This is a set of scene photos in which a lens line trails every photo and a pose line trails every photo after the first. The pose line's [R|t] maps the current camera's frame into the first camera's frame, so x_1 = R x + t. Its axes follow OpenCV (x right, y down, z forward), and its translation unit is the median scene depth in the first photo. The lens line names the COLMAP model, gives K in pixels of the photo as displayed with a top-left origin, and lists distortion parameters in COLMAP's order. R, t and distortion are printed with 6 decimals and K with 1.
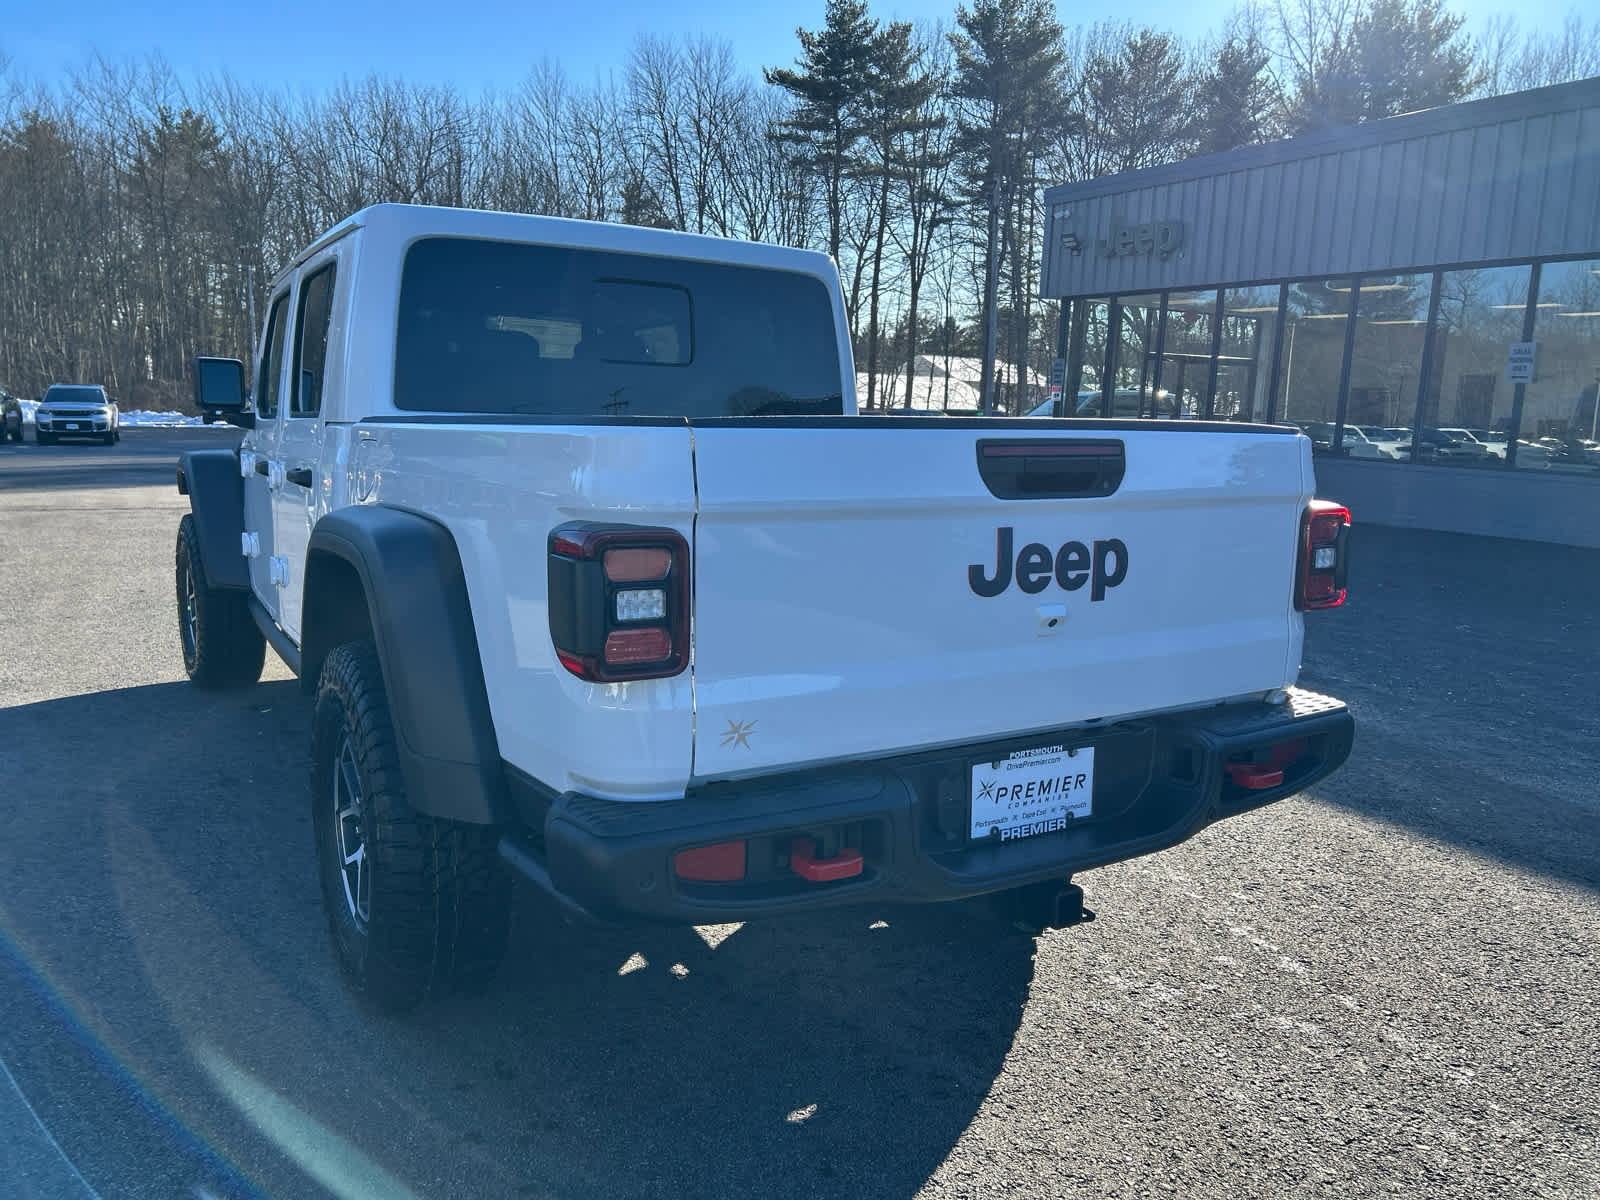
lens RADIAL K [[1204.8, 0, 814.0], [0, 1204.8, 604.1], [0, 0, 1]] dist [0.055662, -0.056896]
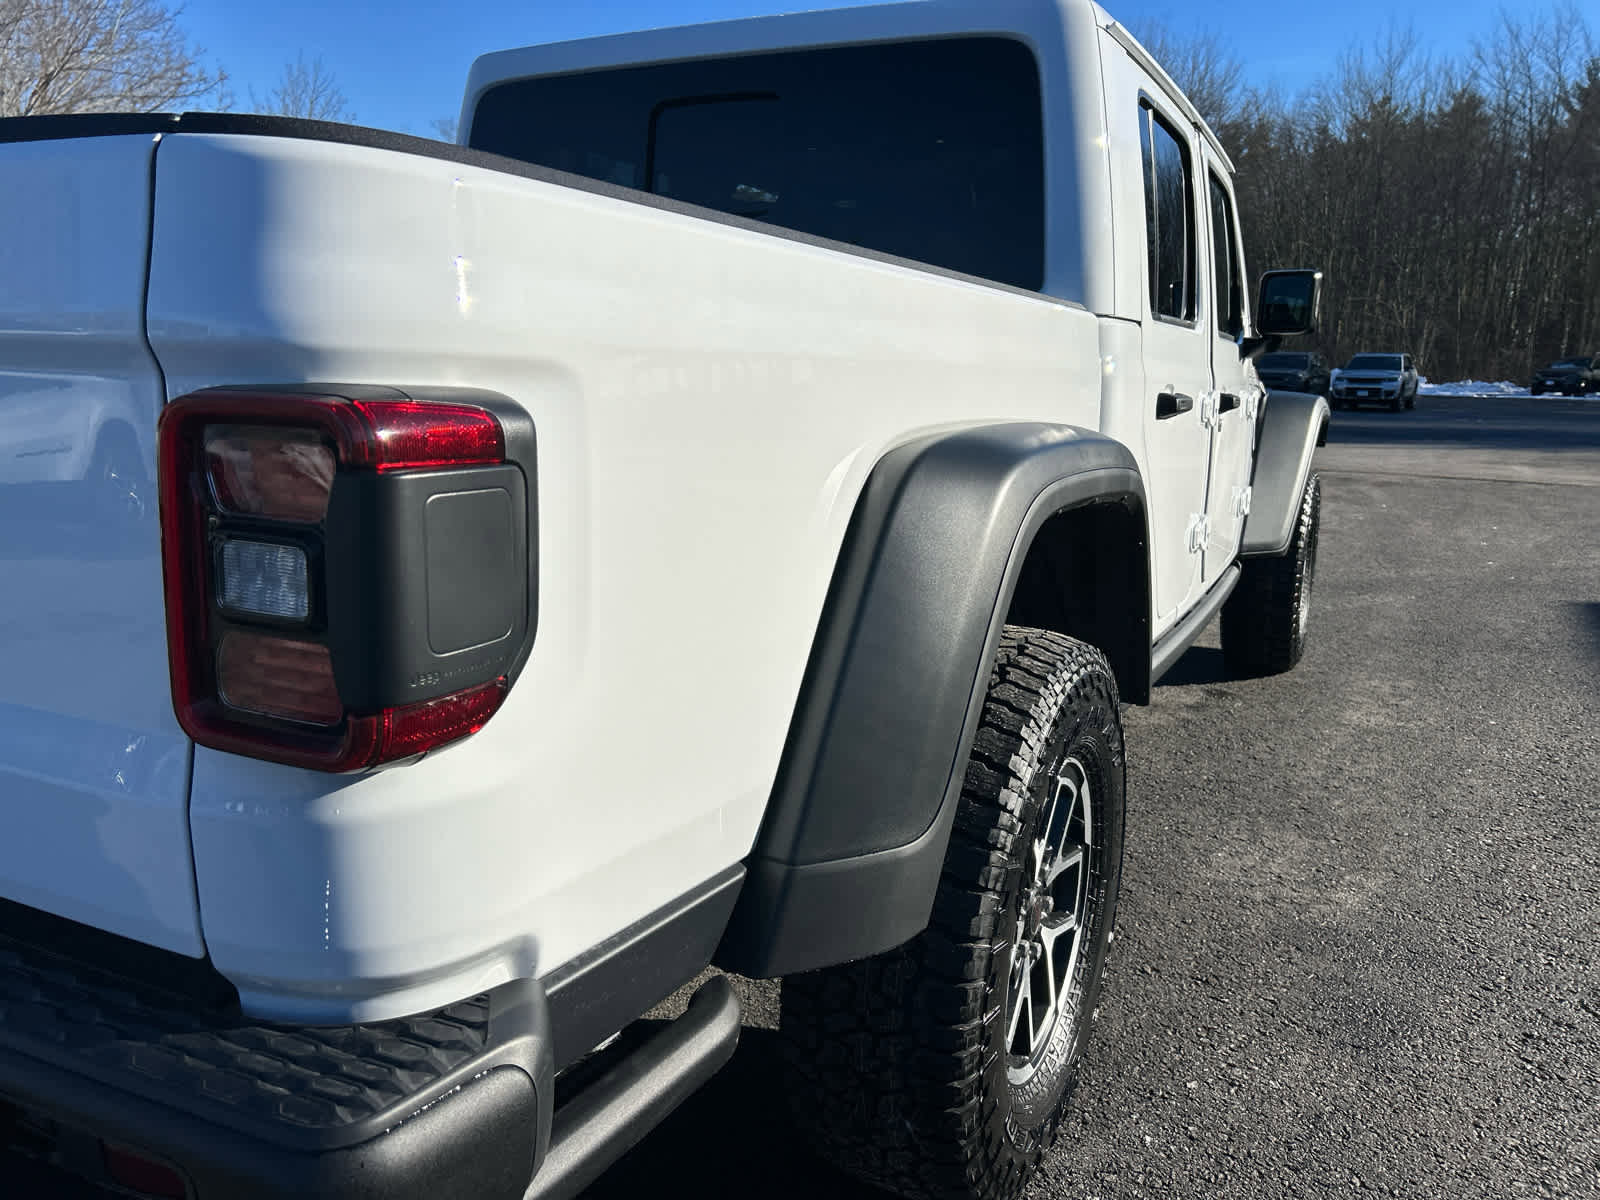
lens RADIAL K [[1204.8, 0, 803.7], [0, 1204.8, 605.2], [0, 0, 1]] dist [0.055662, -0.056896]
pose [[0.508981, 0.166428, -0.844535, 0.051665], [-0.148760, 0.983375, 0.104135, -0.005725], [0.847826, 0.072630, 0.525277, 0.069016]]
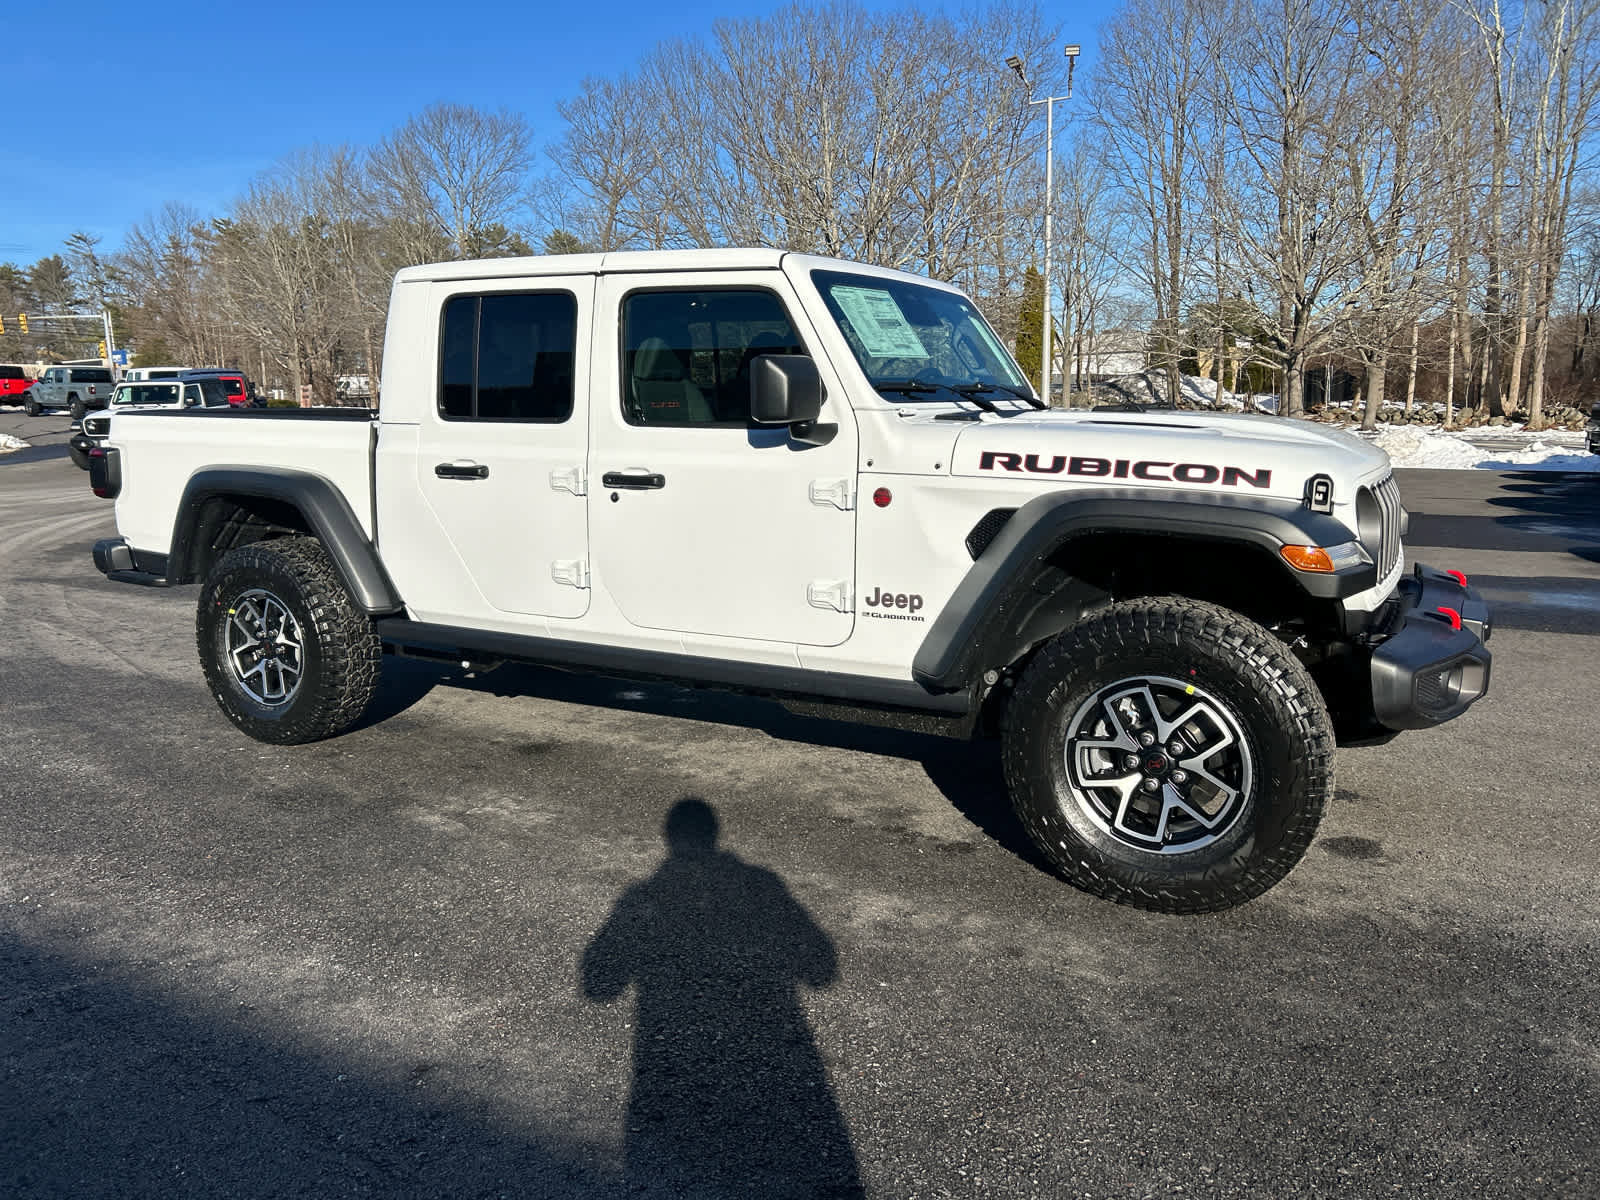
lens RADIAL K [[1203.8, 0, 801.7], [0, 1203.8, 605.9], [0, 0, 1]] dist [0.056819, -0.059825]
pose [[-0.878133, 0.067918, -0.473571, 0.027395], [-0.082127, 0.953778, 0.289073, -0.038770], [0.471314, 0.292738, -0.831966, 0.248804]]
